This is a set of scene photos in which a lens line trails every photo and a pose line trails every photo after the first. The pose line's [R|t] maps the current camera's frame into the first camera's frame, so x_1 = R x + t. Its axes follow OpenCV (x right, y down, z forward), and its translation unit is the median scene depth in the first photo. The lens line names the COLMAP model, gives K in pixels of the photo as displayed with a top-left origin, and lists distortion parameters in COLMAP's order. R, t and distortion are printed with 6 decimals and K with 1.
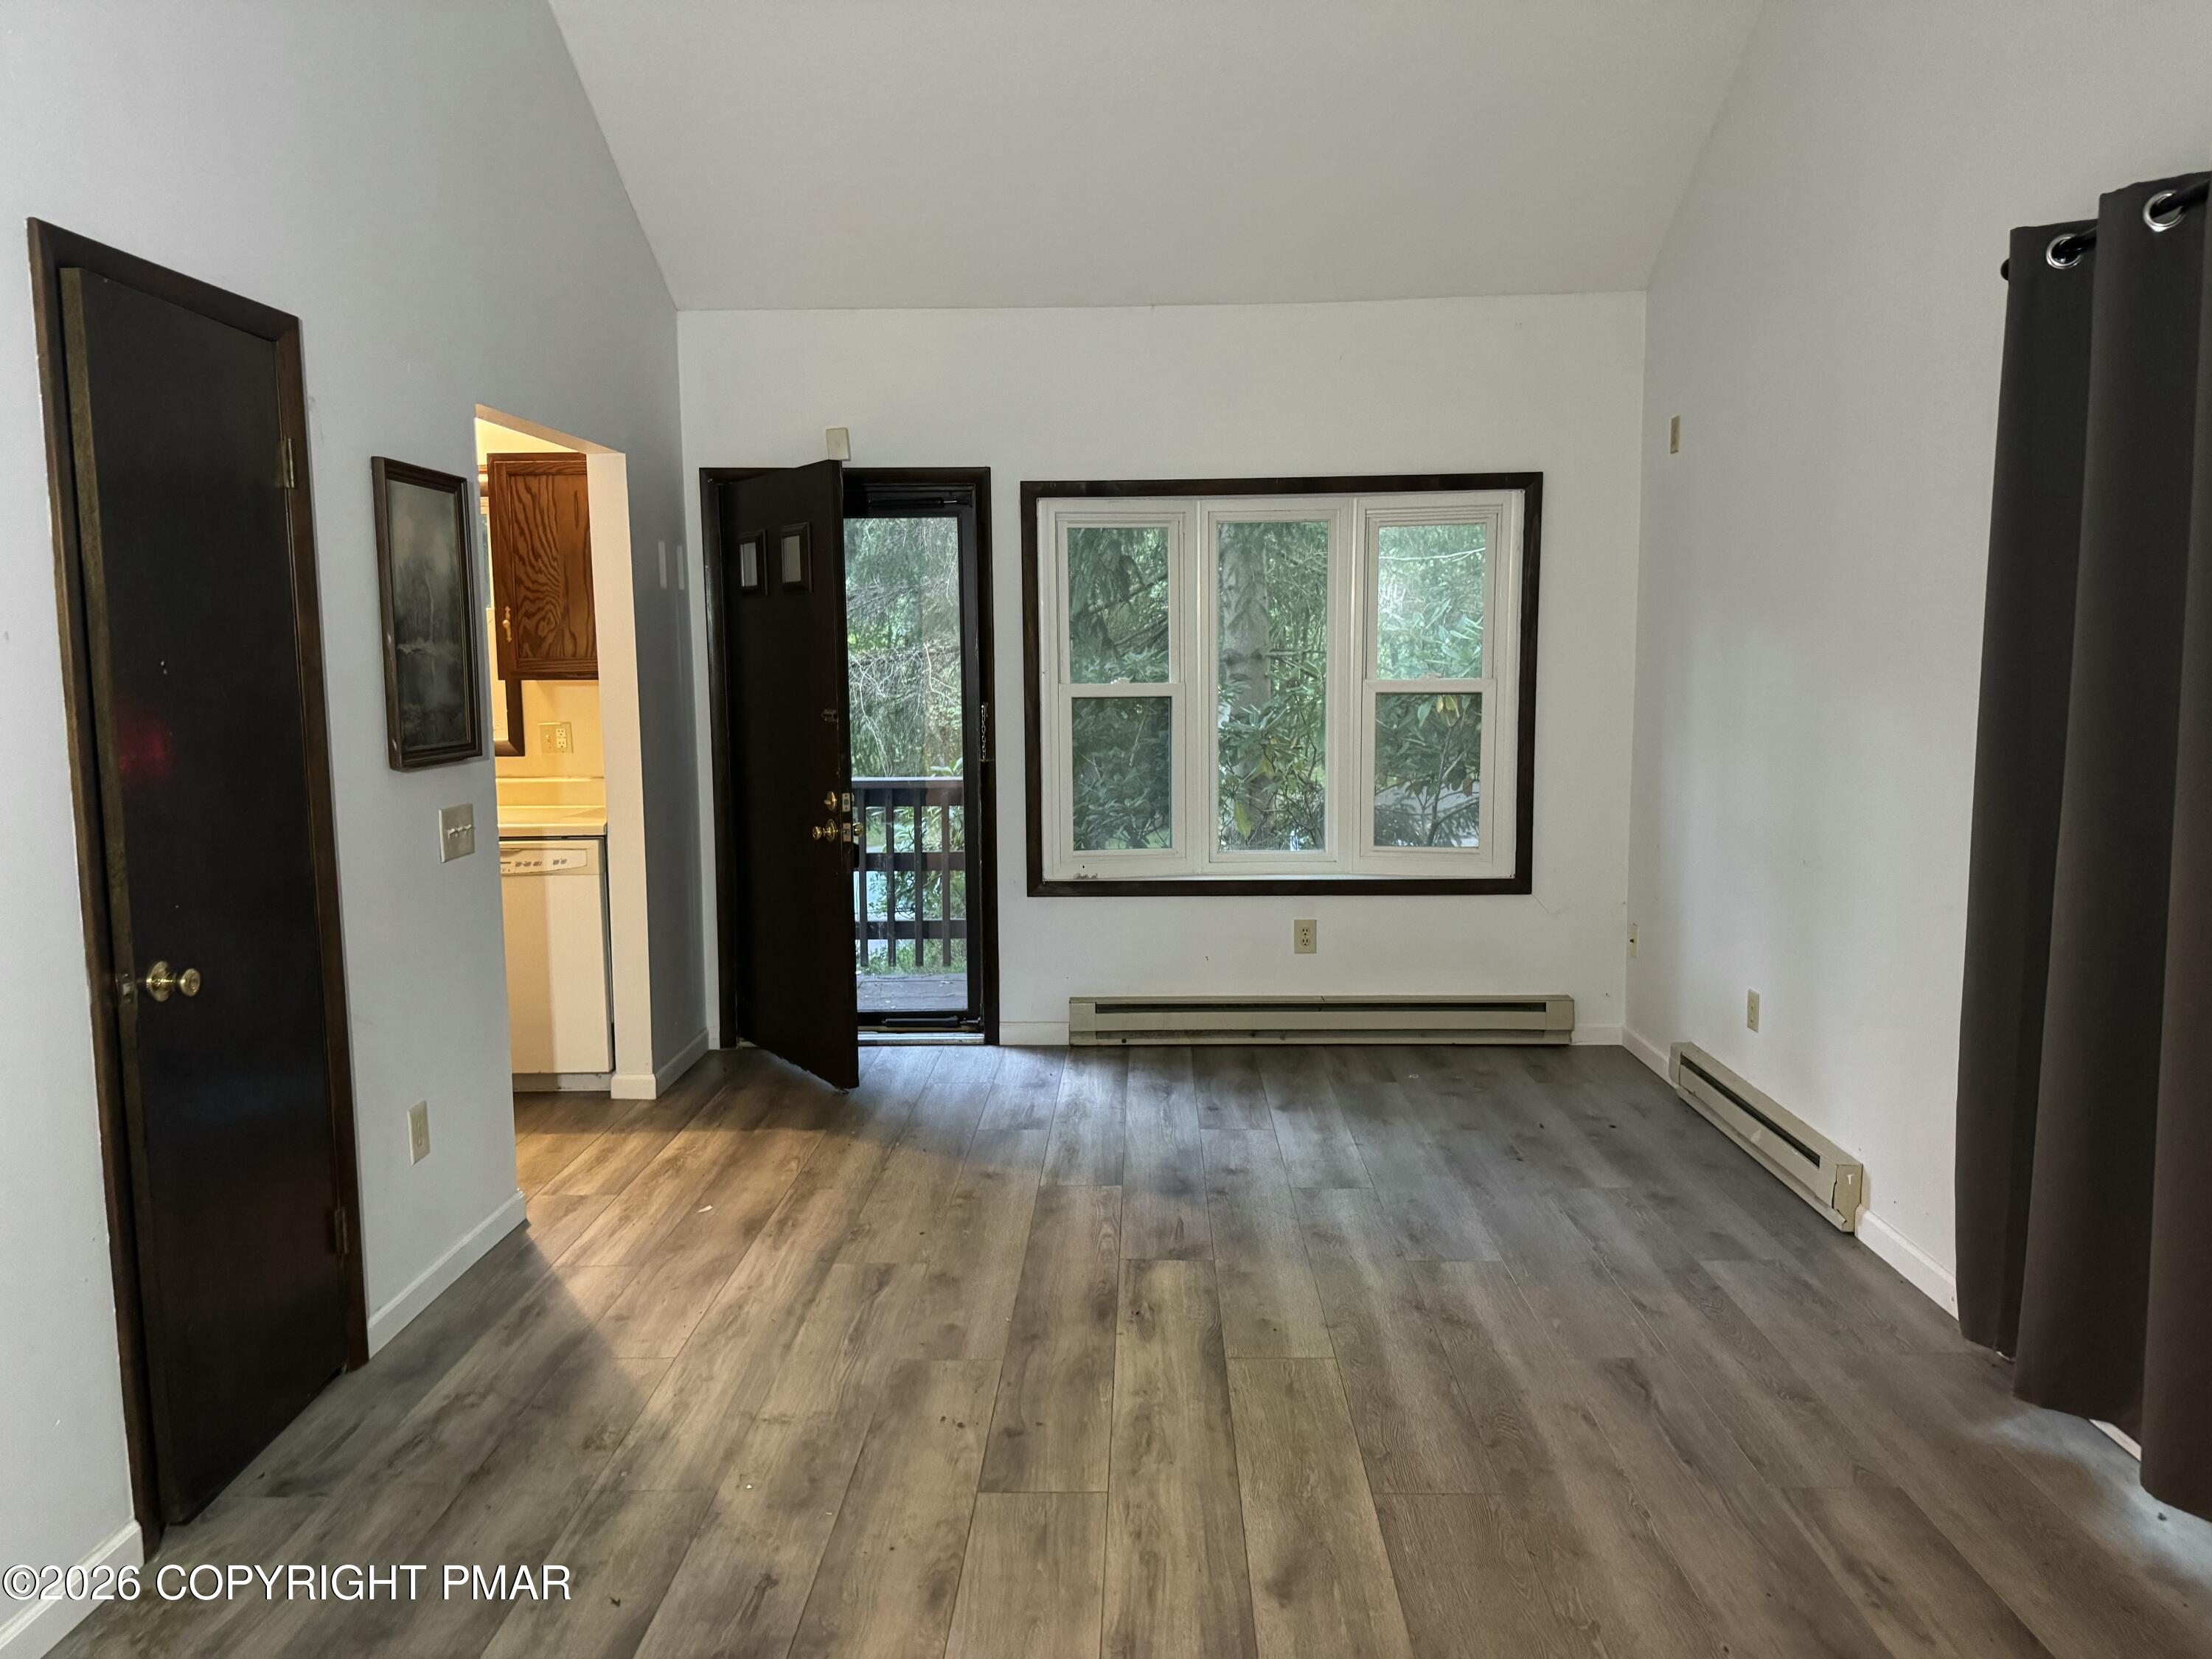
lens RADIAL K [[1573.4, 0, 1110.8], [0, 1573.4, 802.9], [0, 0, 1]] dist [0.070699, -0.083504]
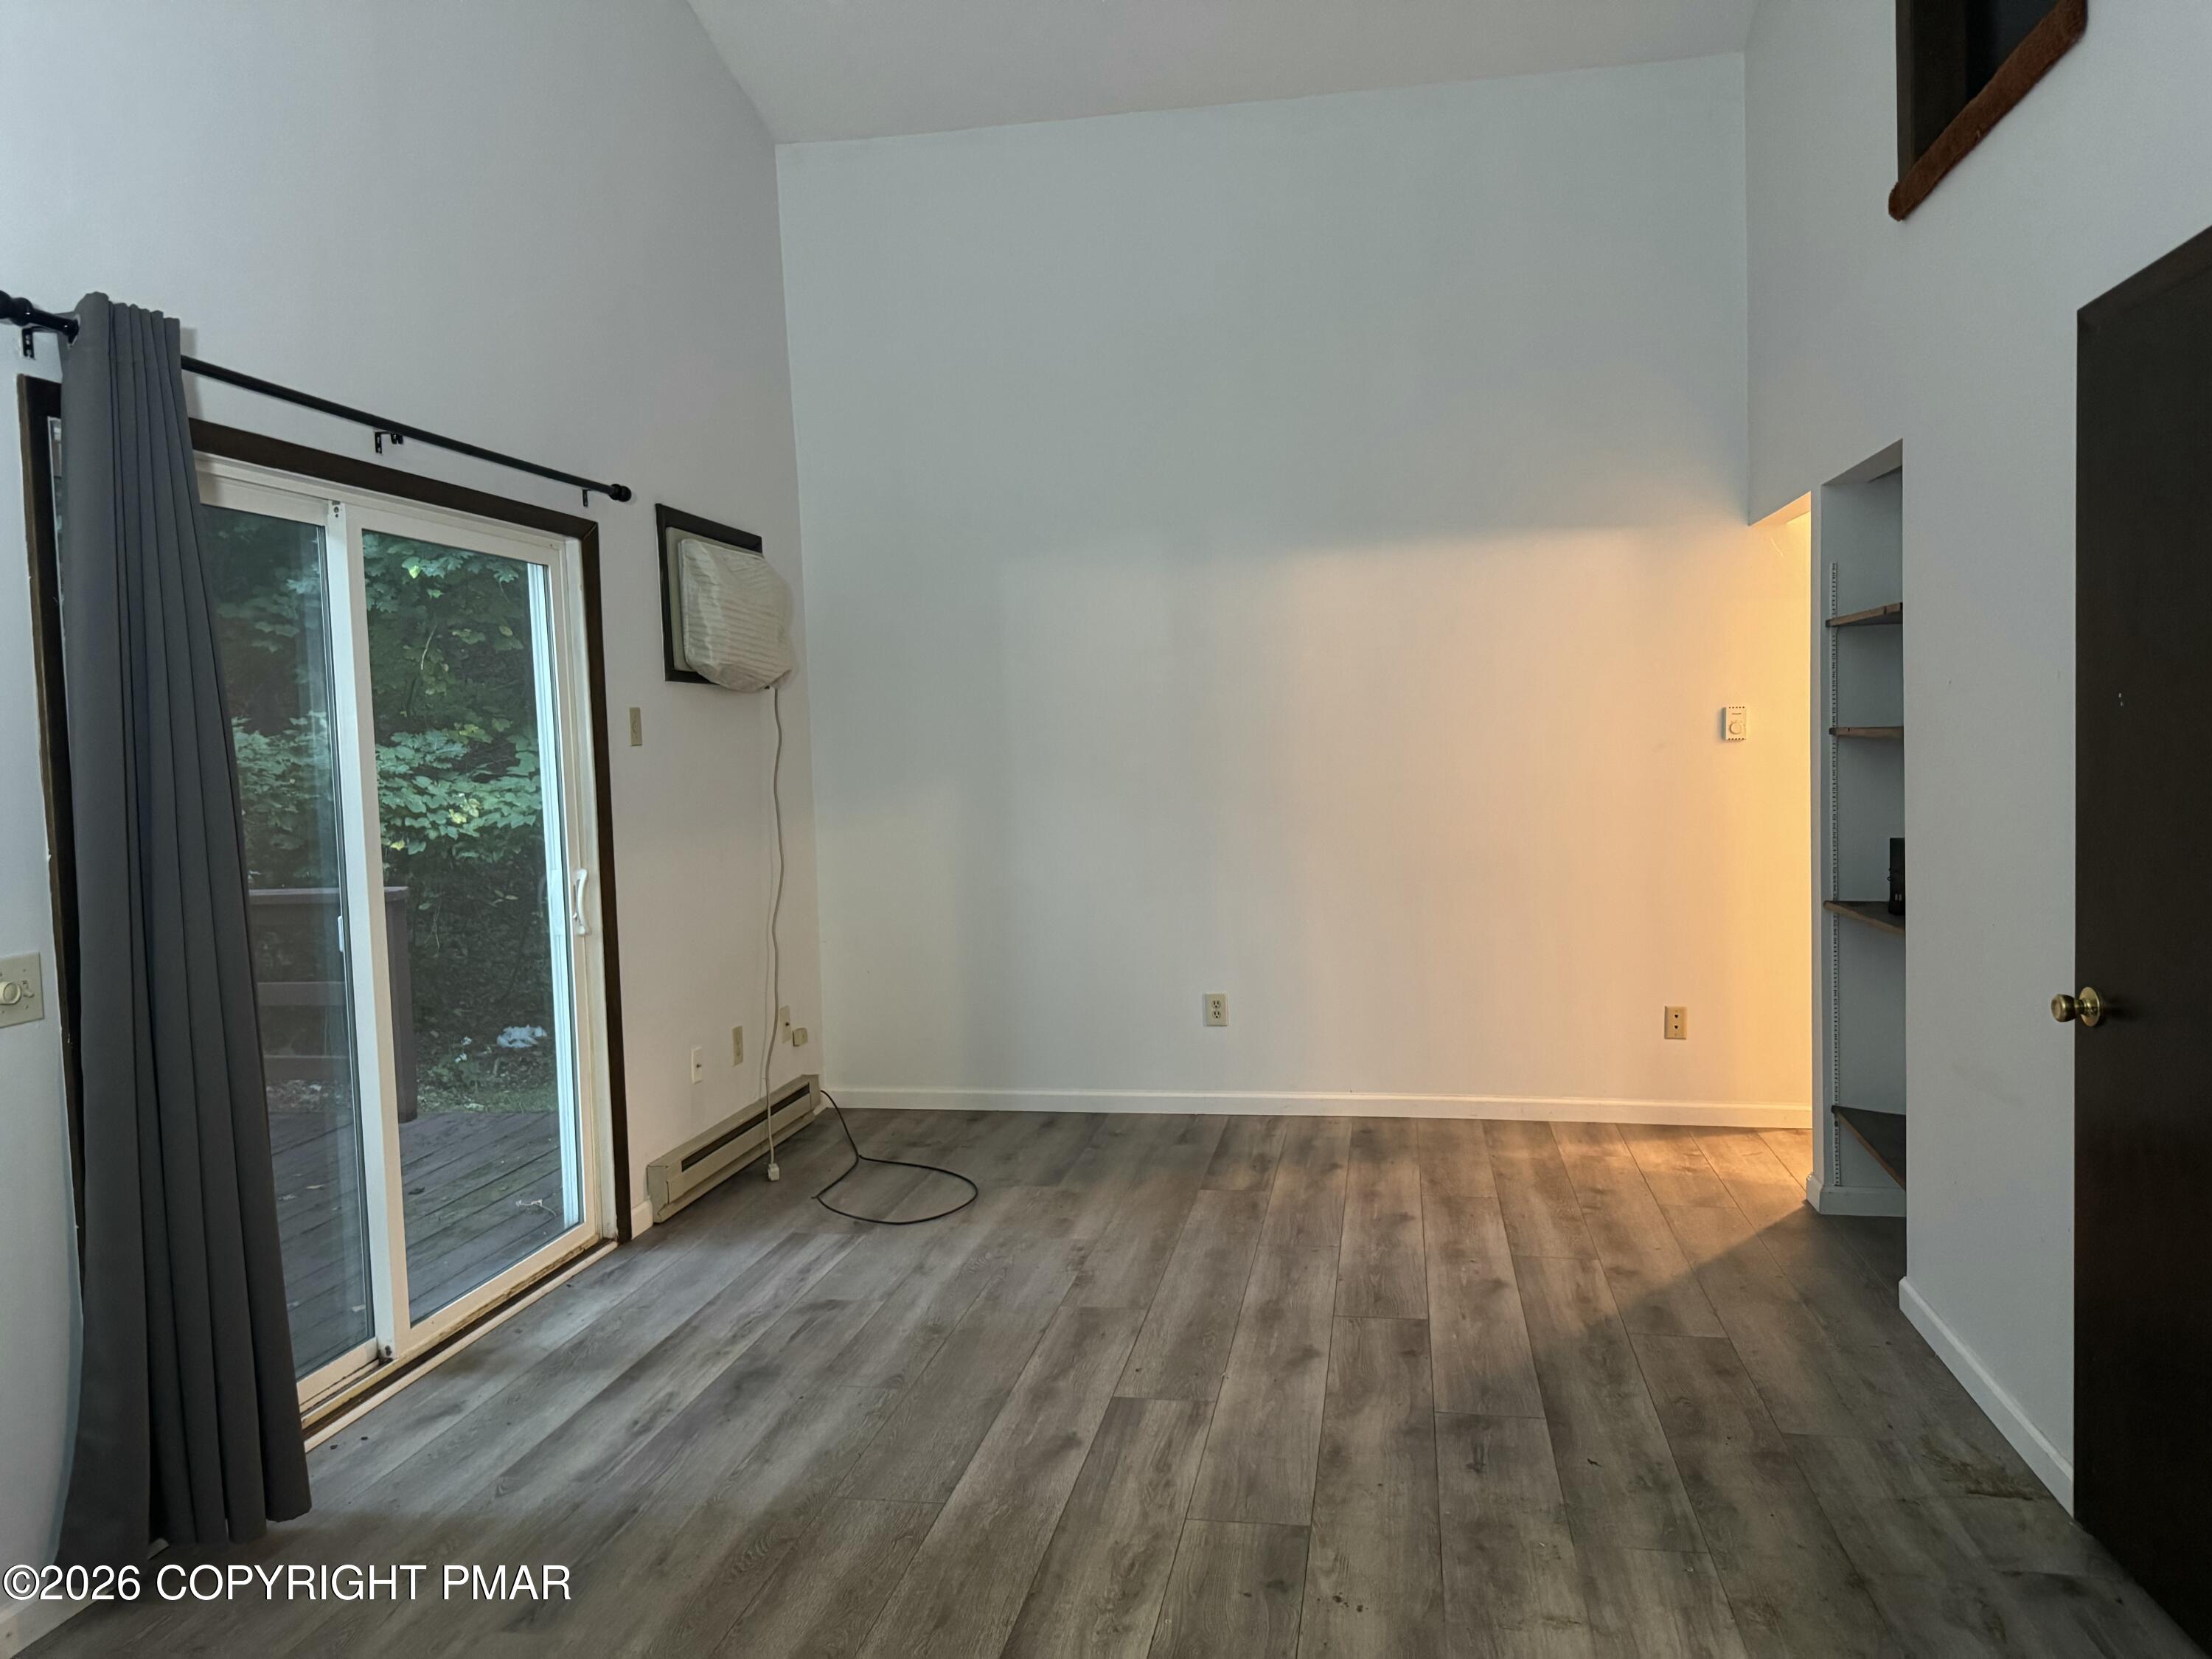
lens RADIAL K [[1573.4, 0, 1130.2], [0, 1573.4, 829.8], [0, 0, 1]] dist [0.070699, -0.083504]
pose [[-0.988578, 0.031858, 0.147307, -0.096021], [0.054186, 0.987178, 0.150145, -0.125645], [-0.140635, 0.156412, -0.977628, 1.398168]]
